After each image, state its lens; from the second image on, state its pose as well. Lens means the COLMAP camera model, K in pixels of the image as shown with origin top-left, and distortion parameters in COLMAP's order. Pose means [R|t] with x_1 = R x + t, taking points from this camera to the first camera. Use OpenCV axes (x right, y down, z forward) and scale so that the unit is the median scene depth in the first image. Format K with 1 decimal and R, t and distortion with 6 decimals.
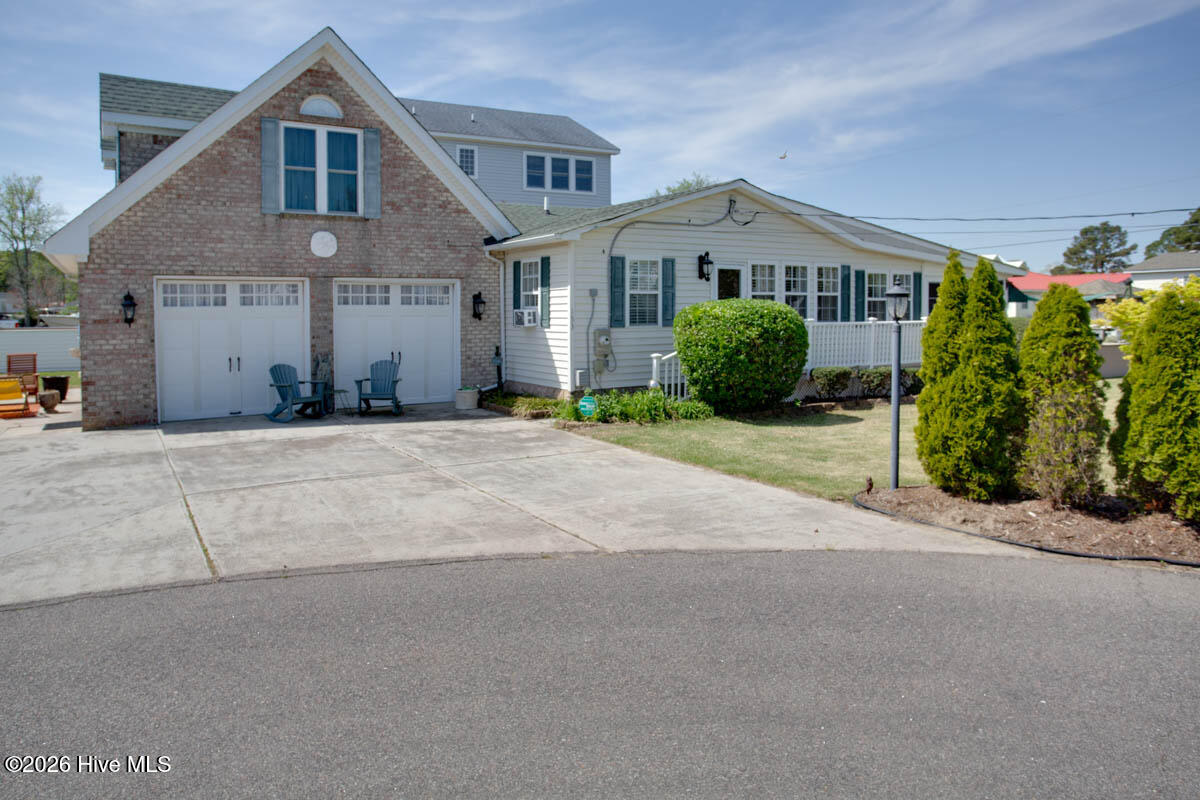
lens RADIAL K [[841.0, 0, 584.9], [0, 841.0, 351.2], [0, 0, 1]] dist [-0.007540, 0.010521]
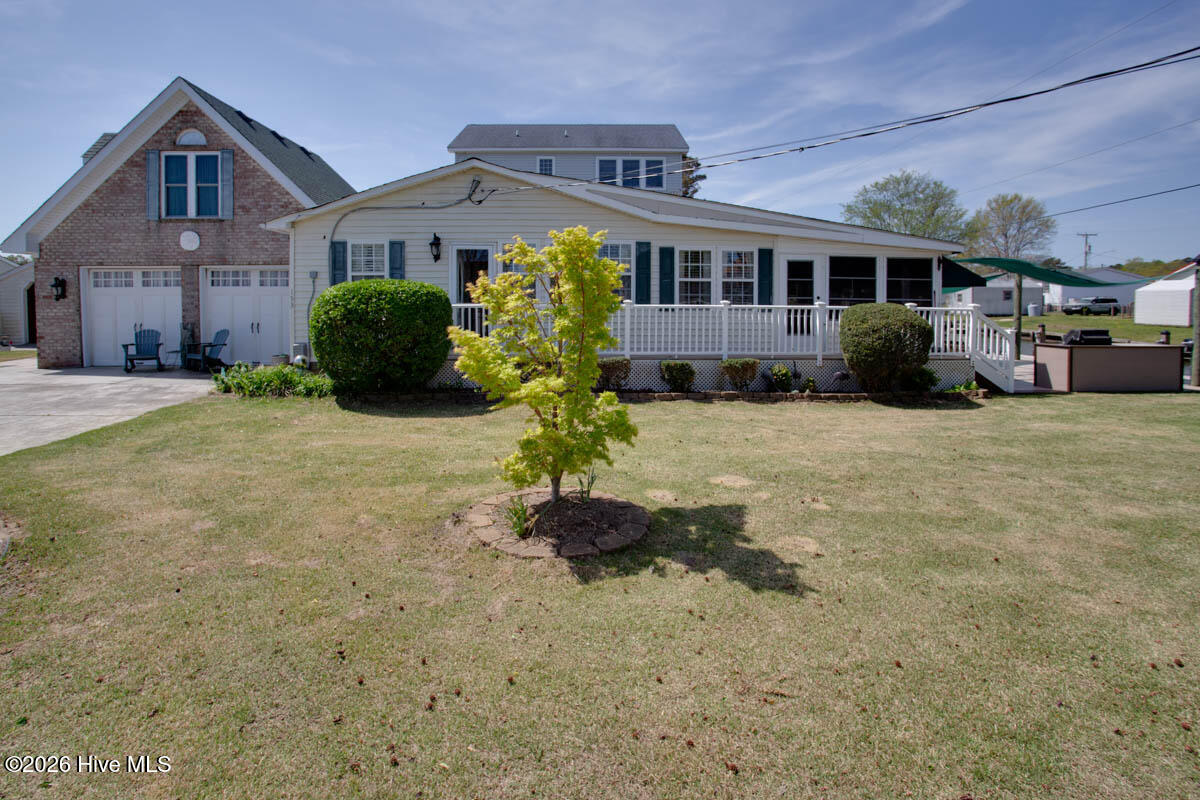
lens RADIAL K [[630.6, 0, 559.1], [0, 630.6, 332.1], [0, 0, 1]] dist [-0.054896, 0.019668]
pose [[0.868203, 0.036919, -0.494833, 0.684467], [-0.030111, 0.999310, 0.021725, -0.020923], [0.495294, -0.003961, 0.868716, 0.431309]]
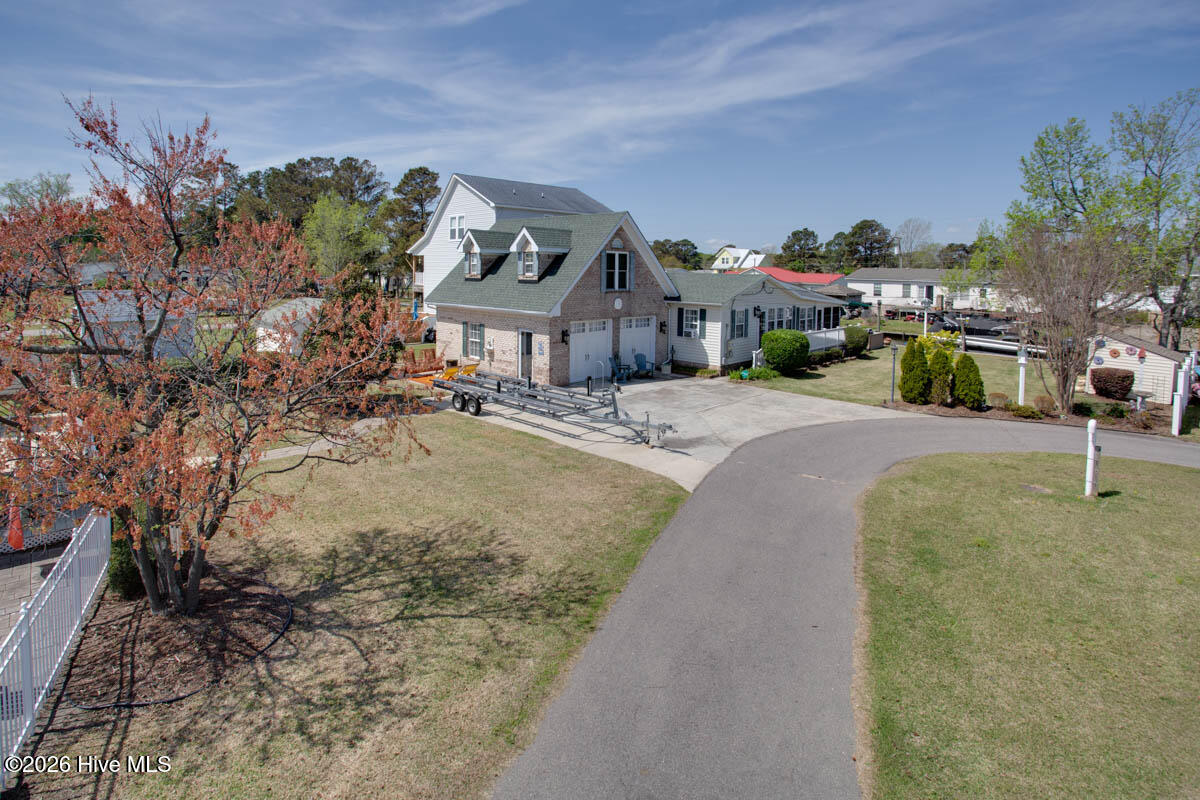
lens RADIAL K [[630.6, 0, 582.3], [0, 630.6, 353.7], [0, 0, 1]] dist [-0.054896, 0.019668]
pose [[0.969468, -0.013936, 0.244821, -0.820168], [-0.007627, 0.996187, 0.086908, -0.138858], [-0.245099, -0.086122, 0.965665, -0.646920]]
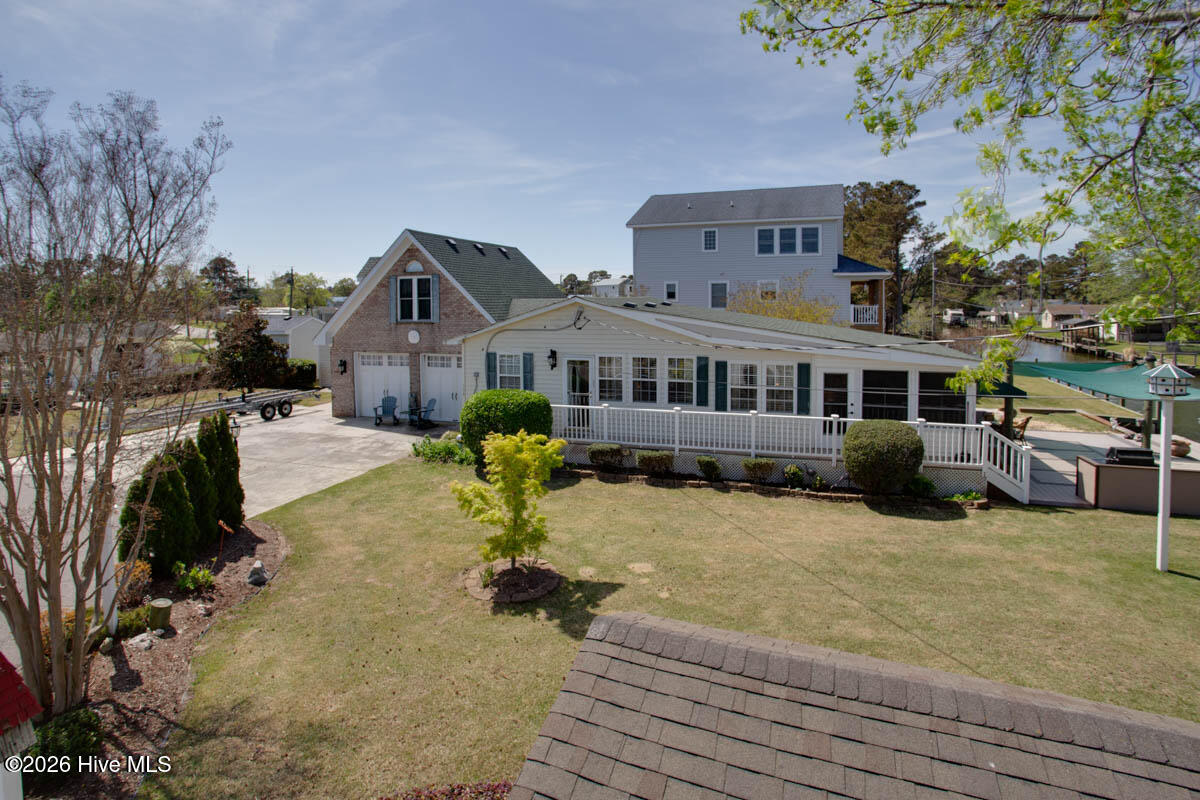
lens RADIAL K [[630.6, 0, 604.7], [0, 630.6, 346.1], [0, 0, 1]] dist [-0.054896, 0.019668]
pose [[0.644366, 0.057025, -0.762588, 1.065106], [-0.032905, 0.998360, 0.046852, -0.184974], [0.764009, -0.005097, 0.645186, 0.394728]]
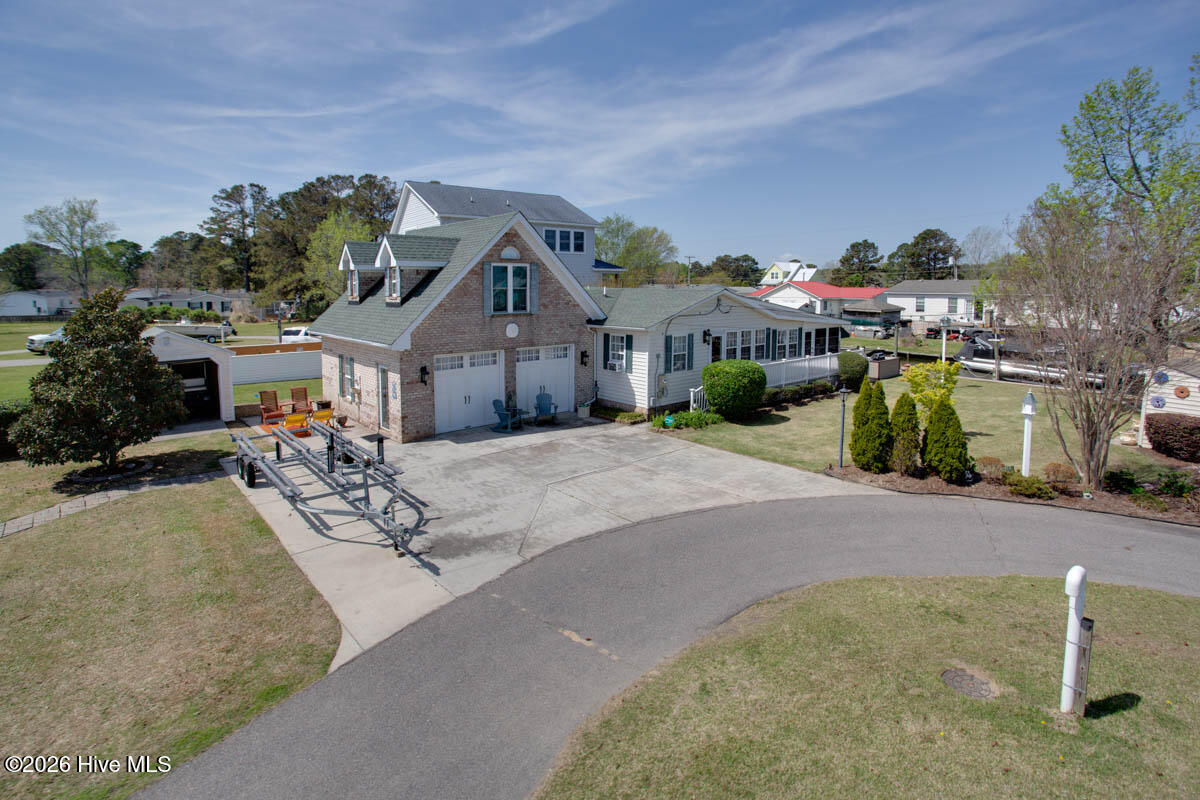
lens RADIAL K [[630.6, 0, 609.2], [0, 630.6, 382.8], [0, 0, 1]] dist [-0.054896, 0.019668]
pose [[0.983936, -0.024169, 0.176880, -0.342535], [0.005596, 0.994482, 0.104756, -0.154375], [-0.178436, -0.102084, 0.978642, -0.372541]]
